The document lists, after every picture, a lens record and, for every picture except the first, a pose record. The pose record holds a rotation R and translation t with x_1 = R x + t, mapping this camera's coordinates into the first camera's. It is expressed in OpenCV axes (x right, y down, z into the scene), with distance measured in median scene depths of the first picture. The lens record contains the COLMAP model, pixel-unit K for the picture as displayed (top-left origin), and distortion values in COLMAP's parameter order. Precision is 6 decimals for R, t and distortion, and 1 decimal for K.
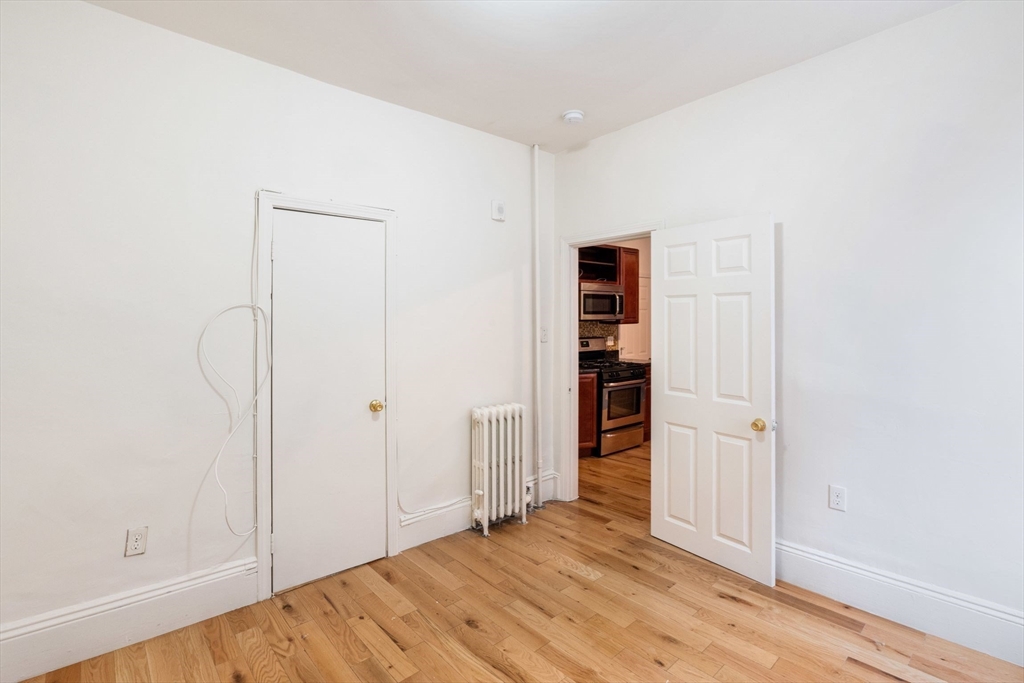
lens RADIAL K [[478.2, 0, 510.6], [0, 478.2, 319.4], [0, 0, 1]] dist [0.001890, 0.000496]
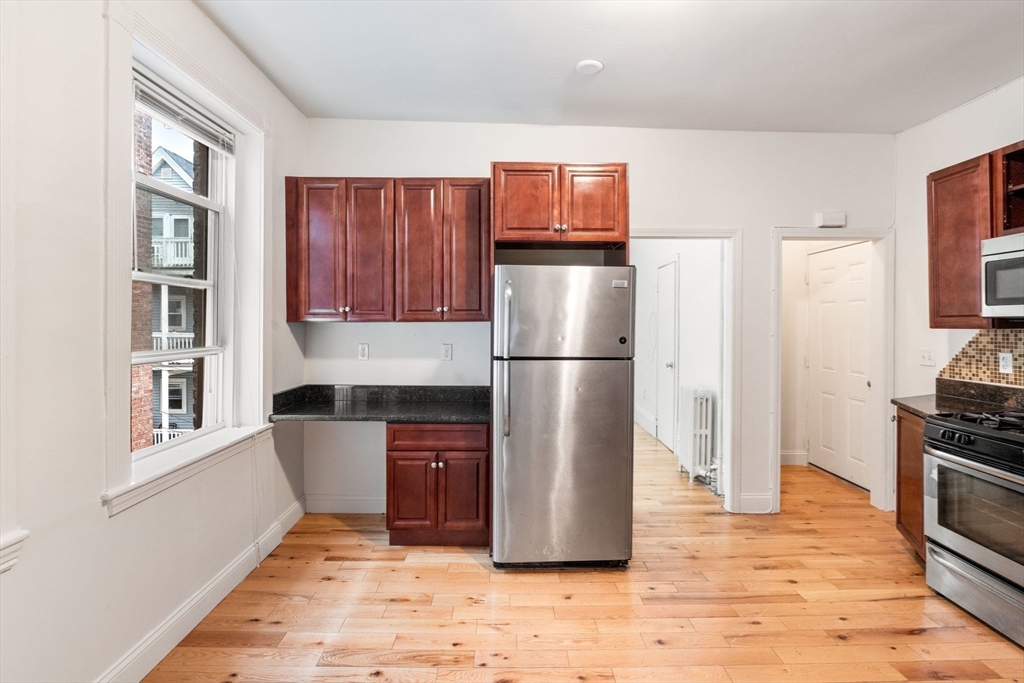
lens RADIAL K [[478.2, 0, 510.6], [0, 478.2, 319.4], [0, 0, 1]] dist [0.001890, 0.000496]
pose [[-0.651337, 0.001381, -0.758788, 0.777977], [0.003422, 0.999994, -0.001118, 0.002055], [0.758781, -0.003325, -0.651337, 0.898752]]
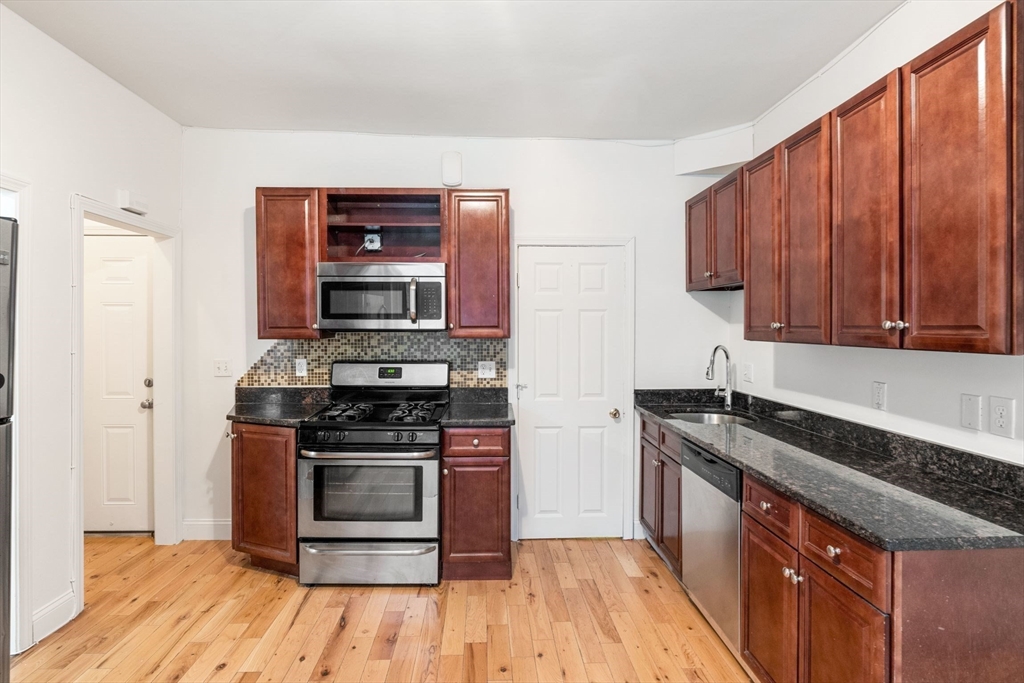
lens RADIAL K [[520.4, 0, 507.5], [0, 520.4, 328.9], [0, 0, 1]] dist [-0.002750, -0.000627]
pose [[0.777599, 0.010611, -0.628671, 0.660606], [-0.008927, 0.999943, 0.005837, -0.004616], [0.628697, 0.001074, 0.777649, 0.627230]]
